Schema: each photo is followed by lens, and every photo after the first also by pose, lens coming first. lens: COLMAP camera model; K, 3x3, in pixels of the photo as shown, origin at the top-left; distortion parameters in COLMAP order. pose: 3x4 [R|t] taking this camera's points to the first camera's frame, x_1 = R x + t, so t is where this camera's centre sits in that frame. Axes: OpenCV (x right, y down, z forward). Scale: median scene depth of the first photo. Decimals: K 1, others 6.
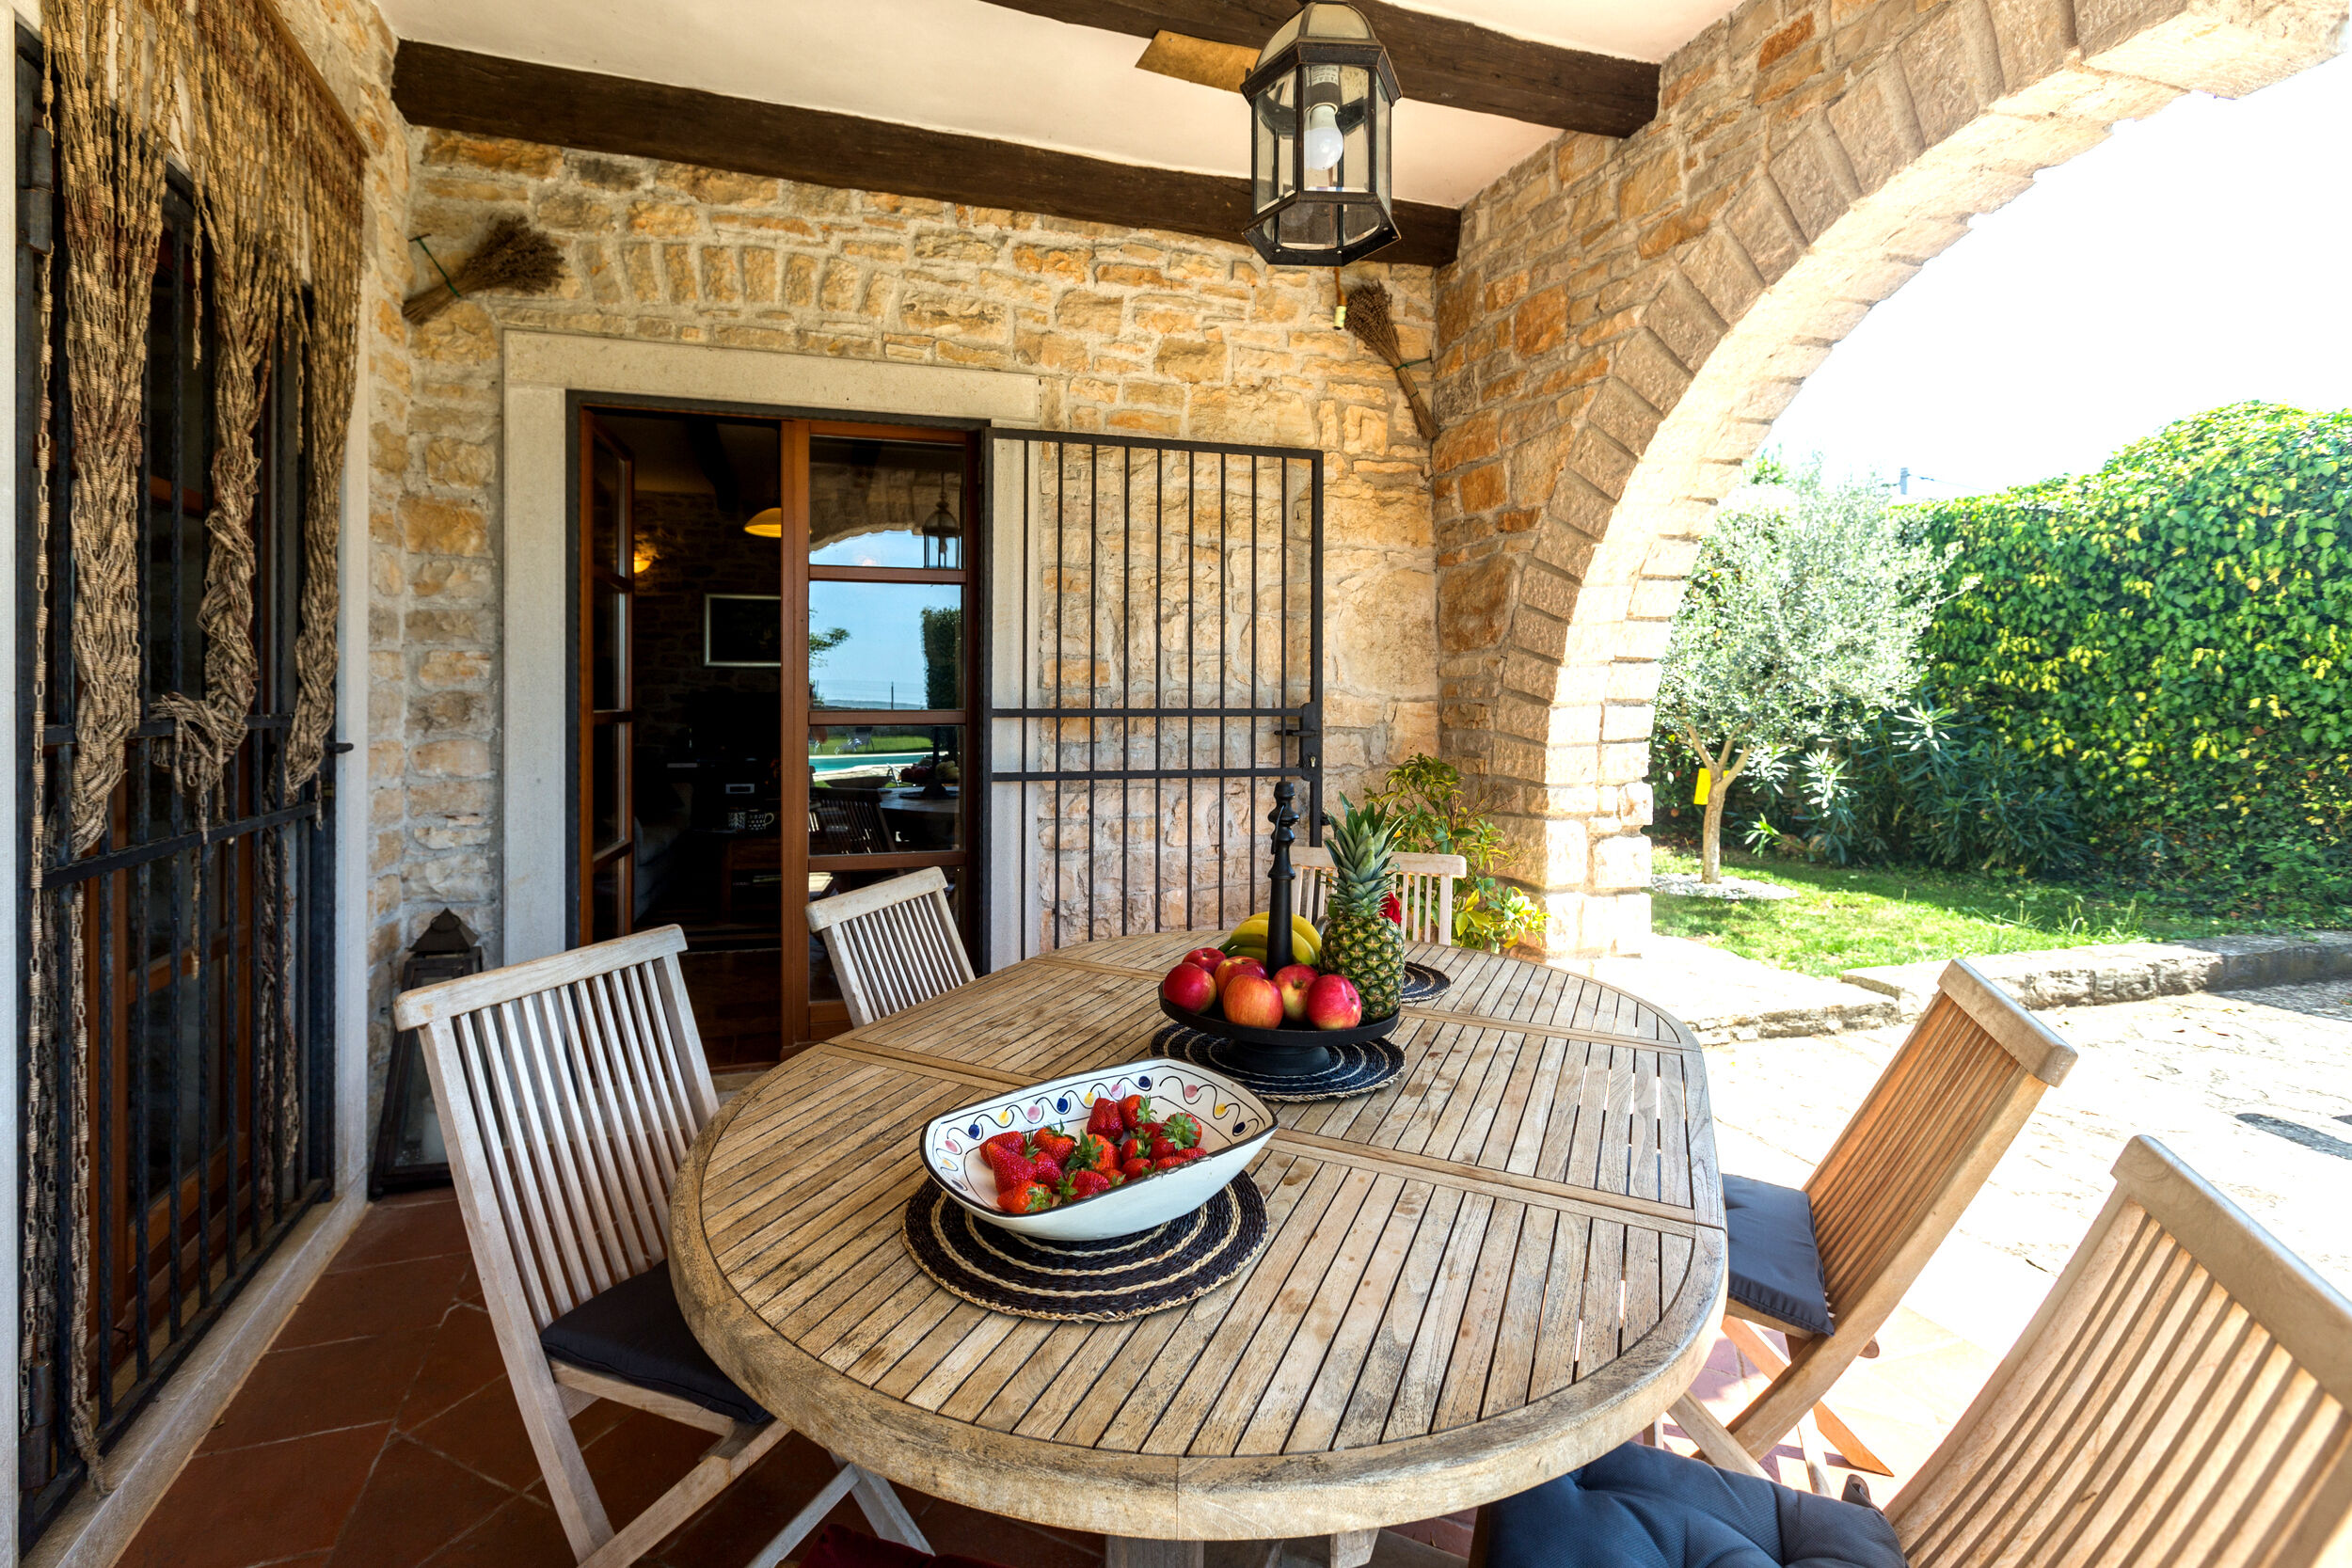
lens RADIAL K [[1068.7, 0, 1176.3], [0, 1068.7, 709.9], [0, 0, 1]] dist [-0.002232, -0.000293]
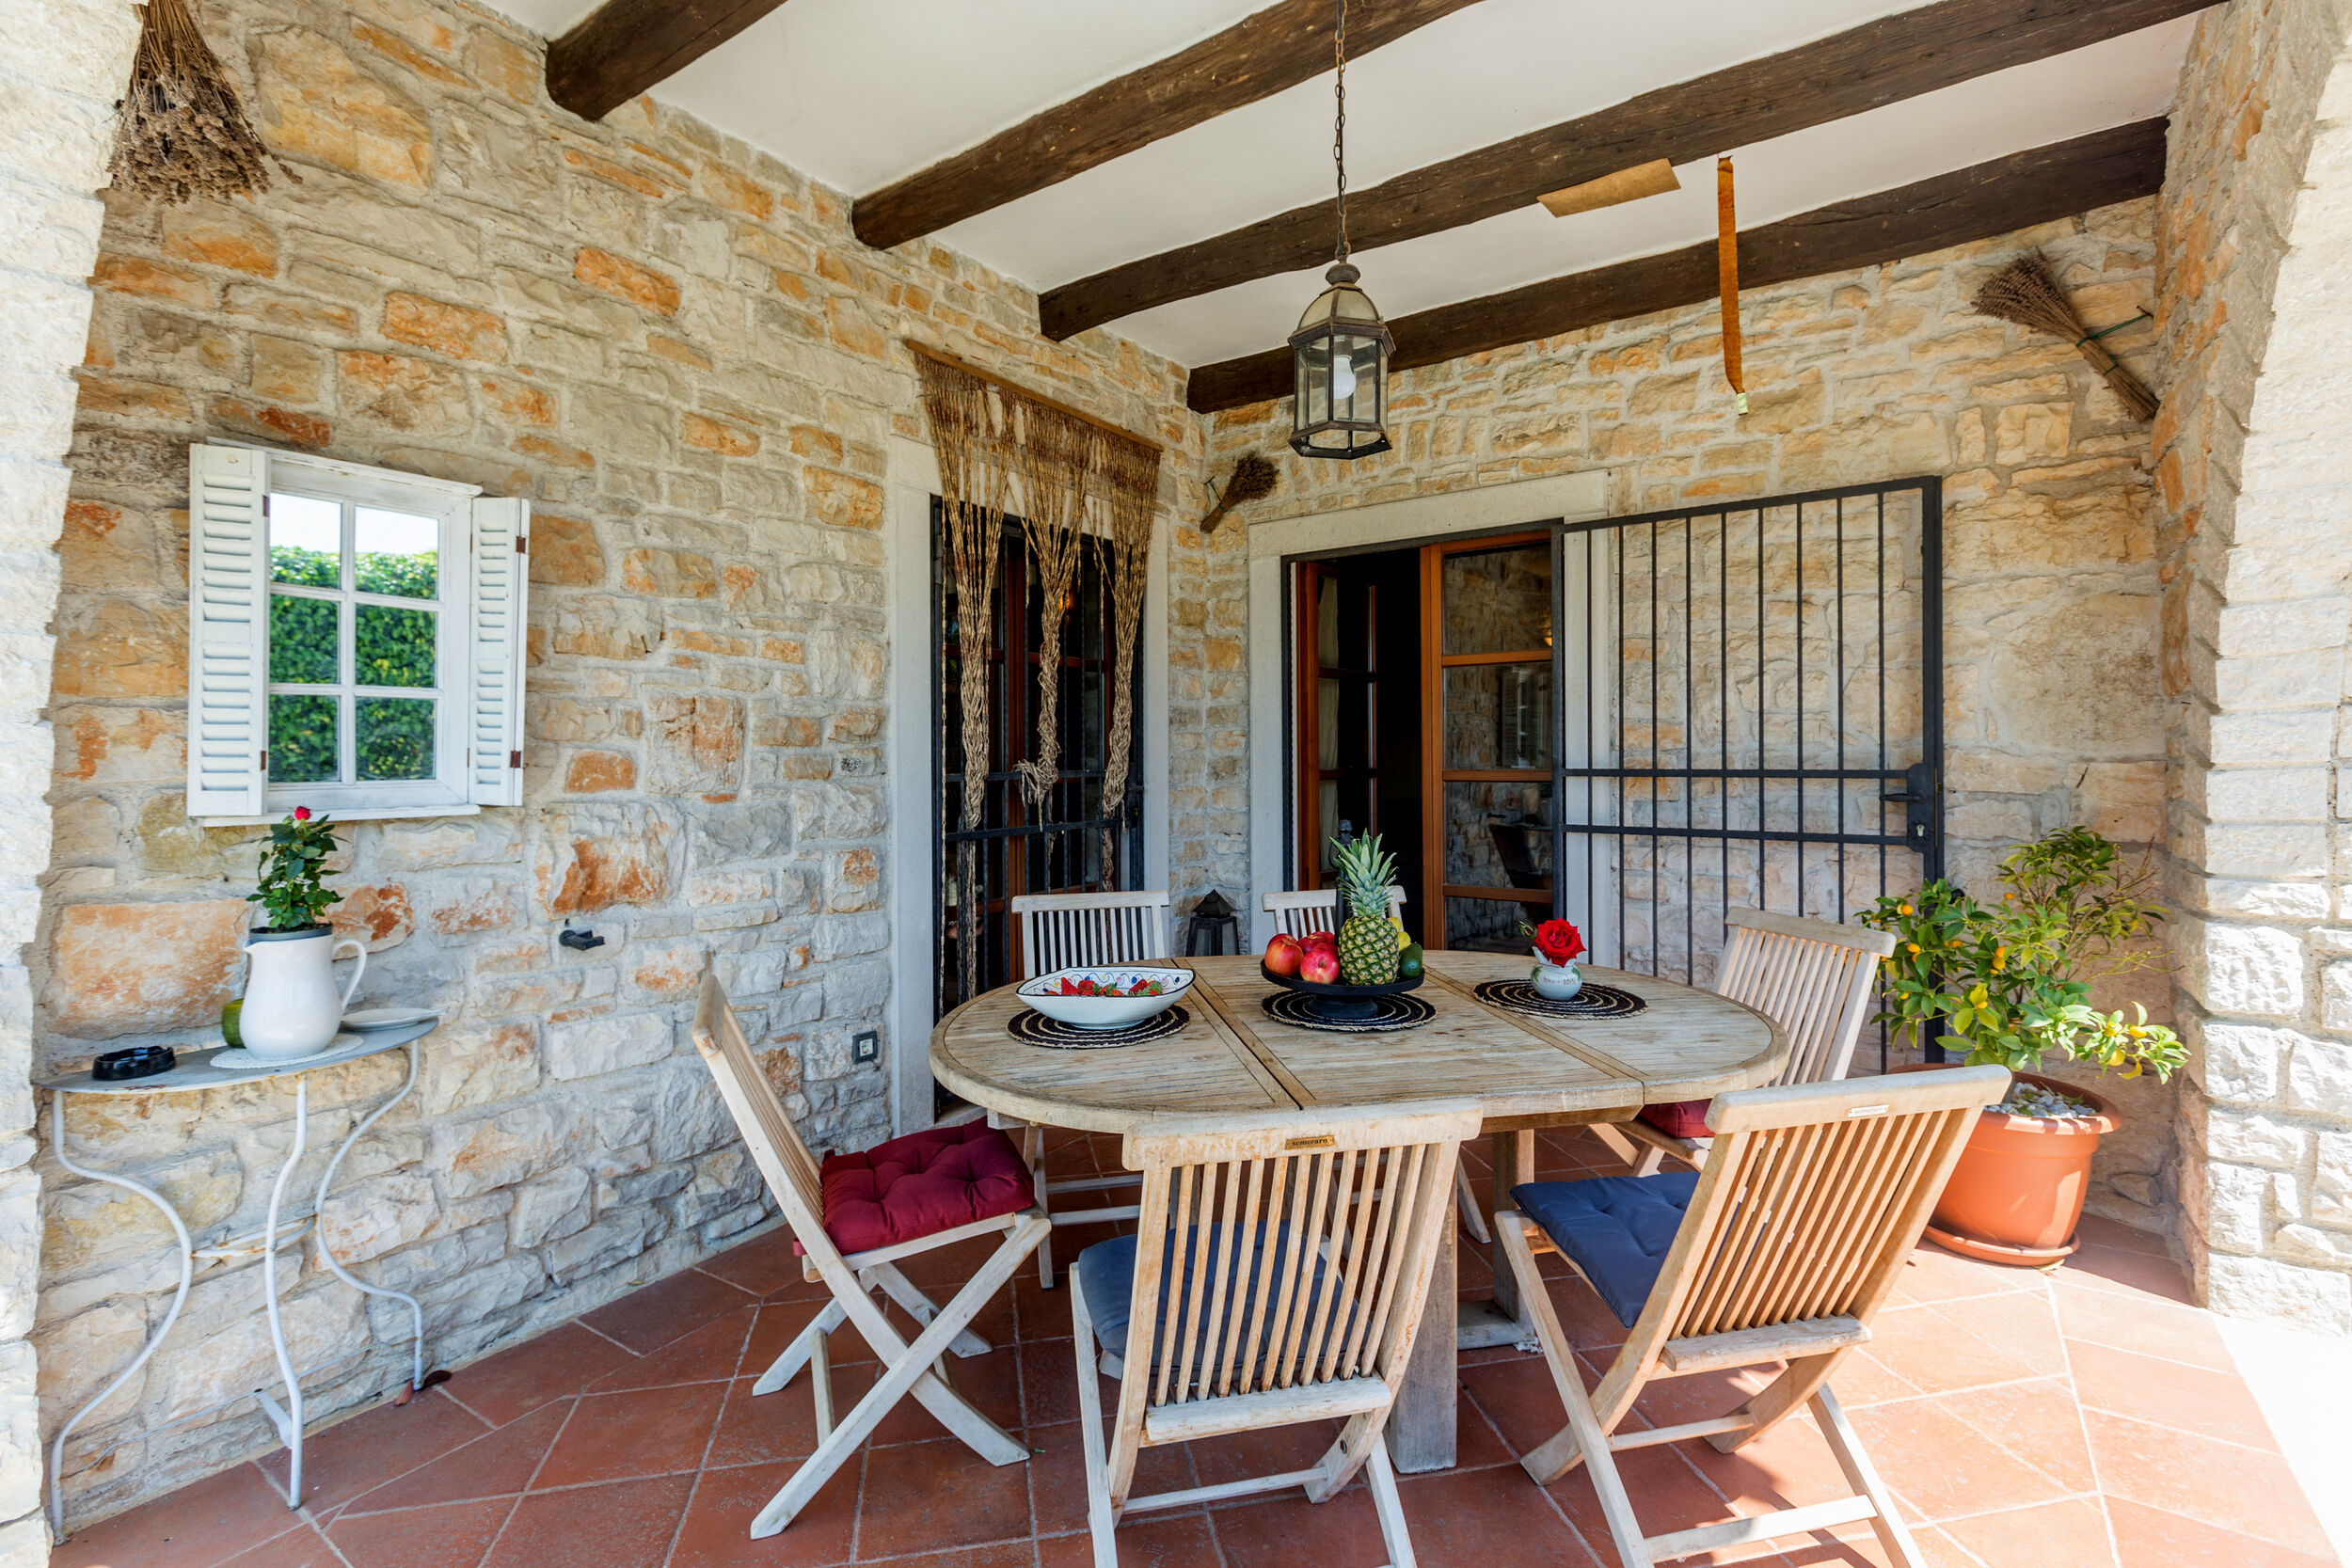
lens RADIAL K [[1064.3, 0, 1169.7], [0, 1064.3, 770.4], [0, 0, 1]] dist [-0.001008, -0.000397]
pose [[0.596114, 0.006099, -0.802876, 0.490594], [-0.003460, 0.999981, 0.005027, -0.003568], [0.802892, -0.000219, 0.596124, -0.022088]]
